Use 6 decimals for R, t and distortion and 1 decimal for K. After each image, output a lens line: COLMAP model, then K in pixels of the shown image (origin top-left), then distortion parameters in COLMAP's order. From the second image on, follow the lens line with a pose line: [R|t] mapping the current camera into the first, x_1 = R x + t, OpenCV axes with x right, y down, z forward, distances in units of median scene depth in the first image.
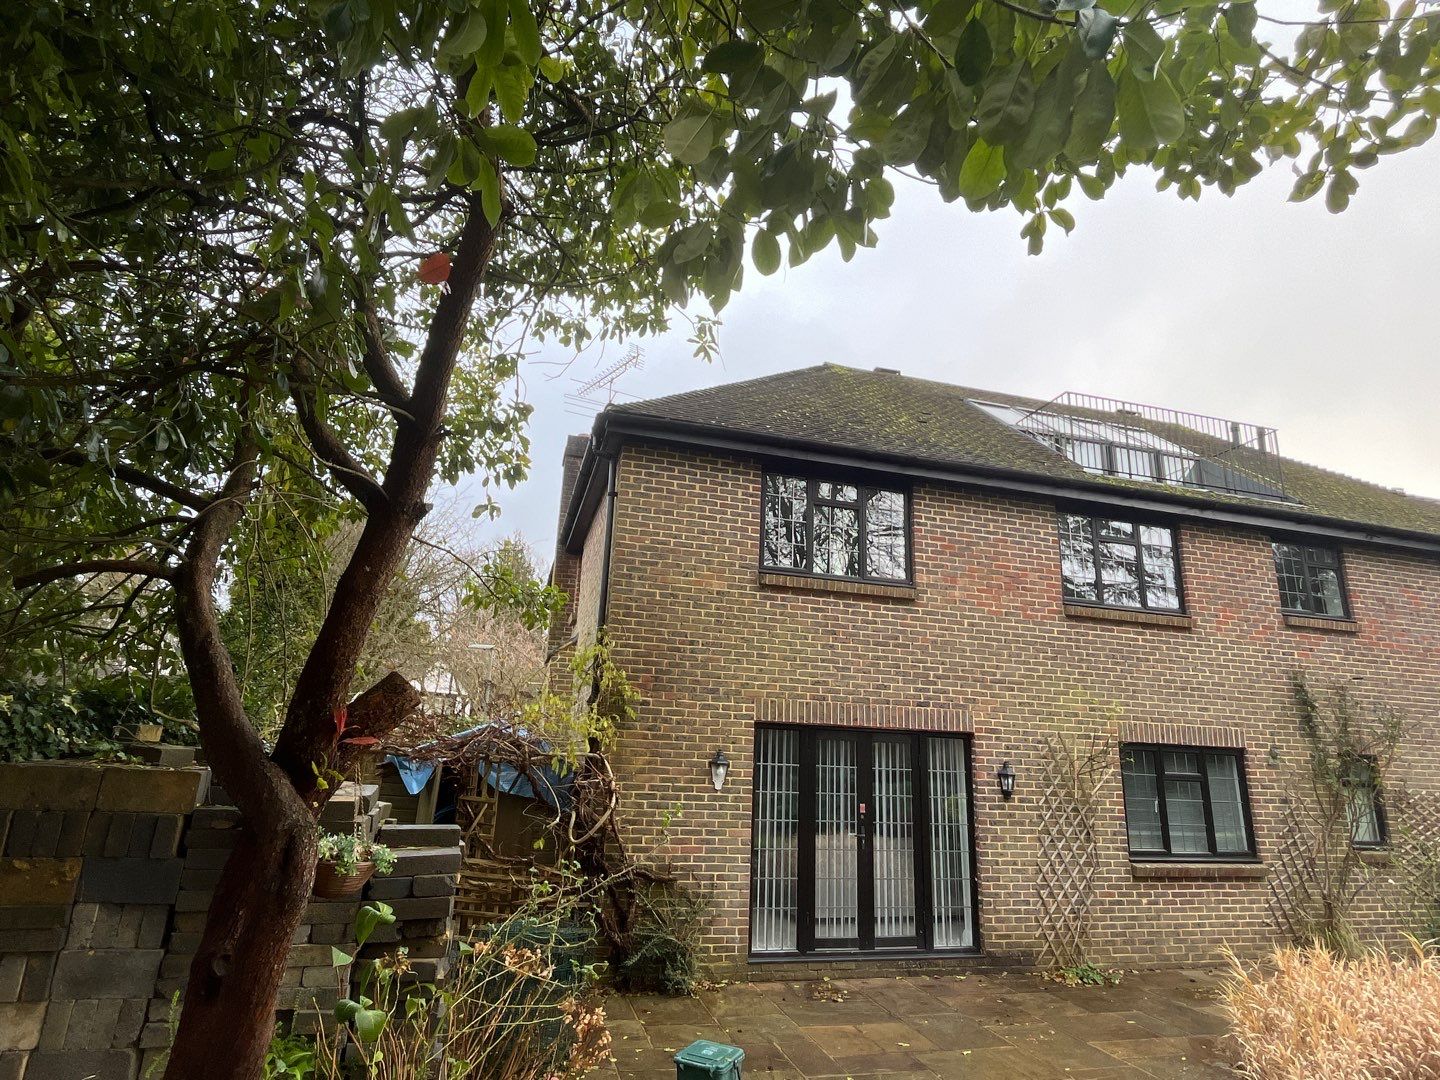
lens RADIAL K [[846.0, 0, 716.5], [0, 846.0, 531.5], [0, 0, 1]] dist [0.003309, -0.001756]
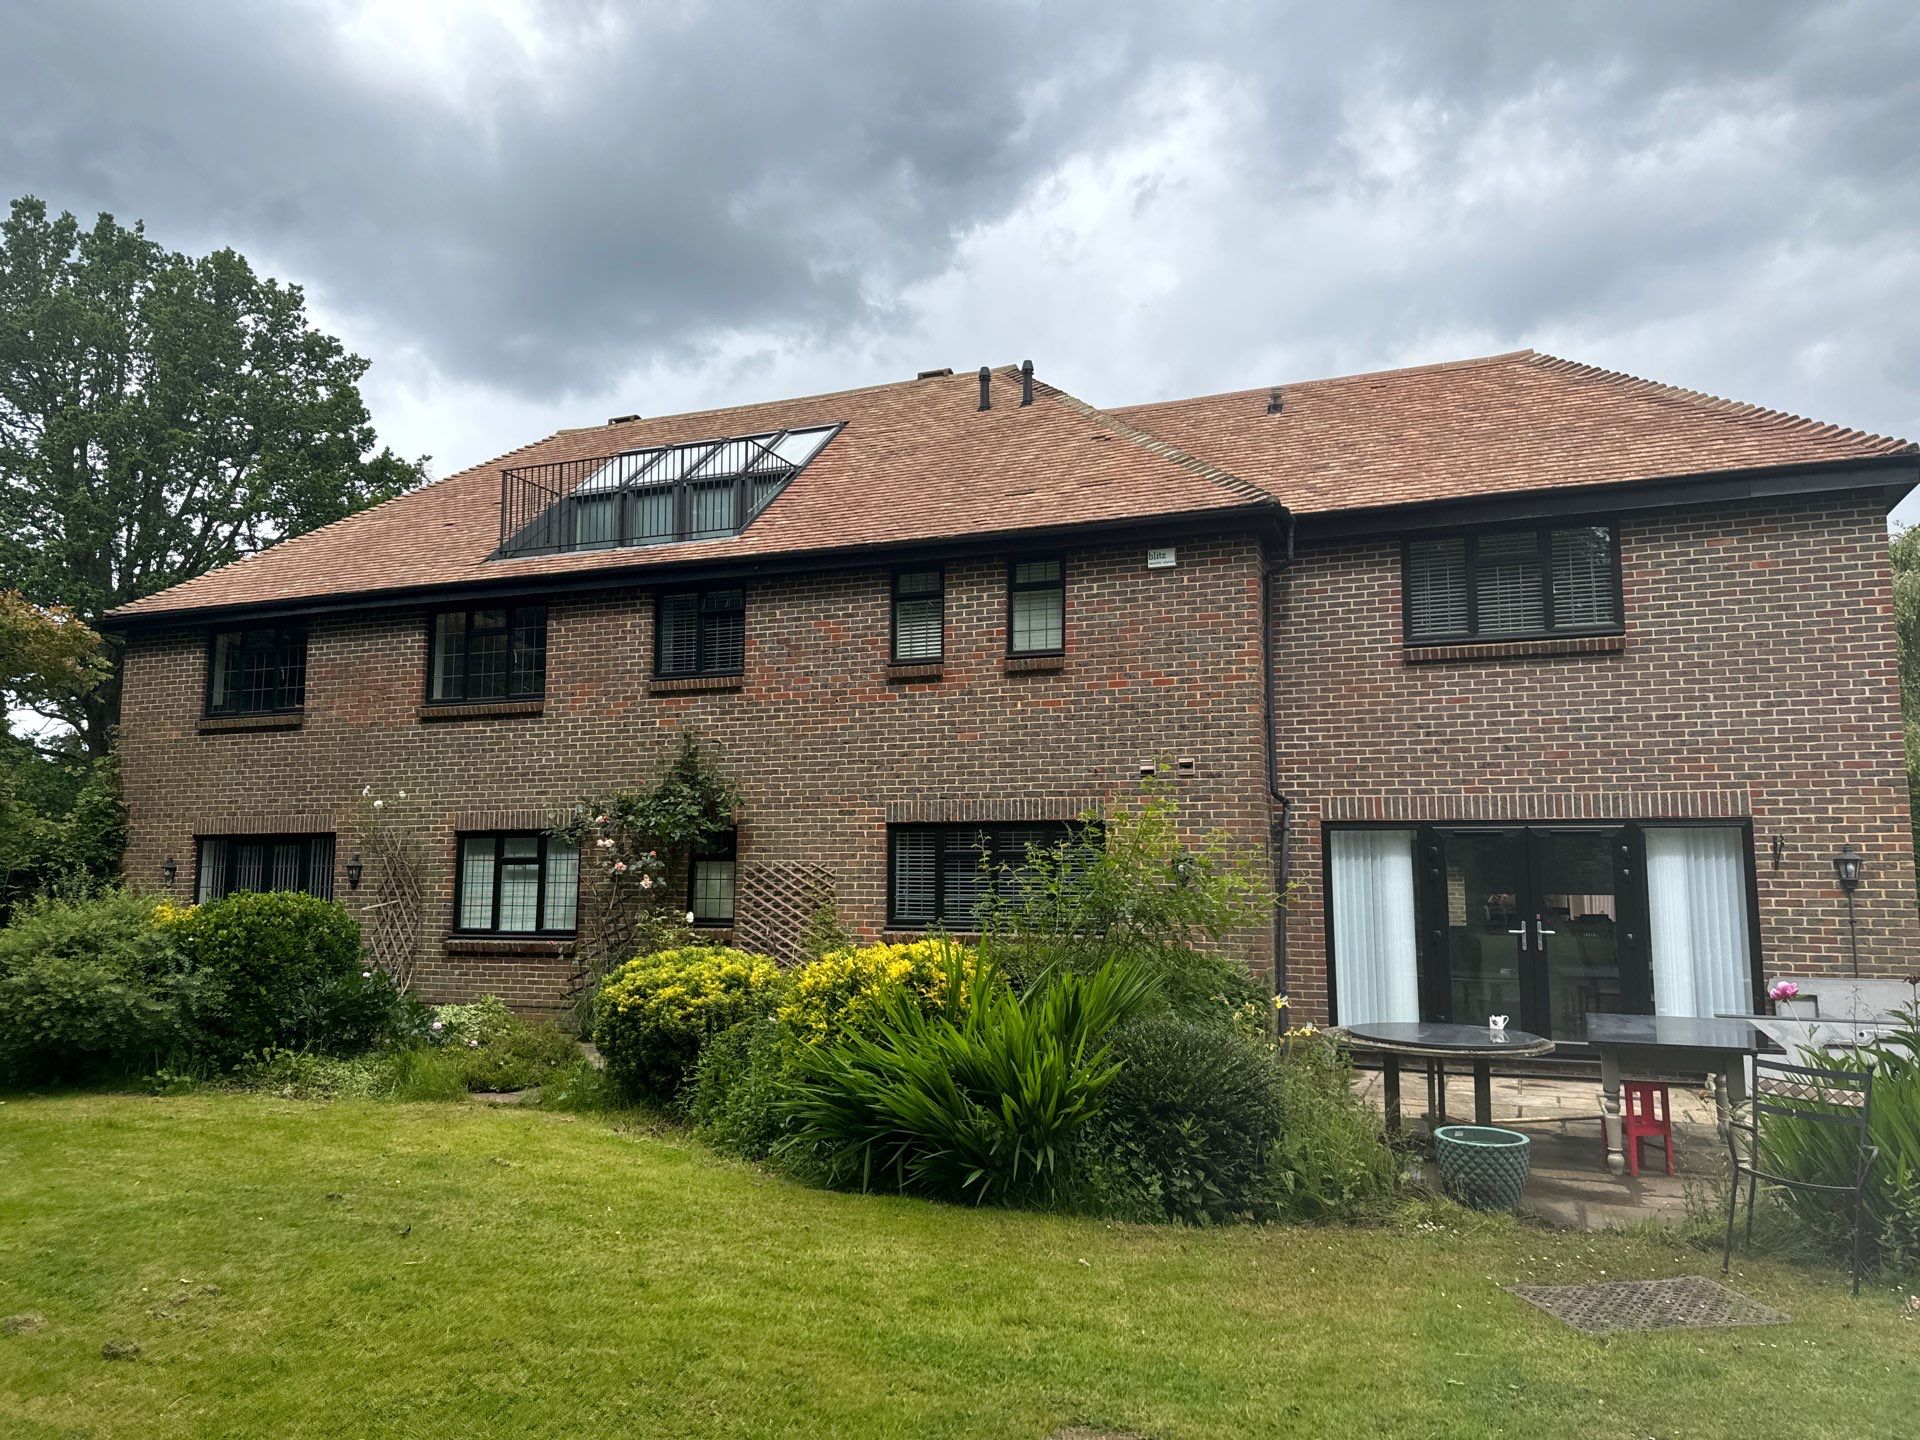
lens RADIAL K [[1342.0, 0, 964.1], [0, 1342.0, 734.6], [0, 0, 1]] dist [0.037681, -0.033738]
pose [[0.793925, -0.103669, -0.599112, 1.952348], [0.192122, 0.977646, 0.085425, 0.105364], [0.576864, -0.182924, 0.796095, 0.044059]]
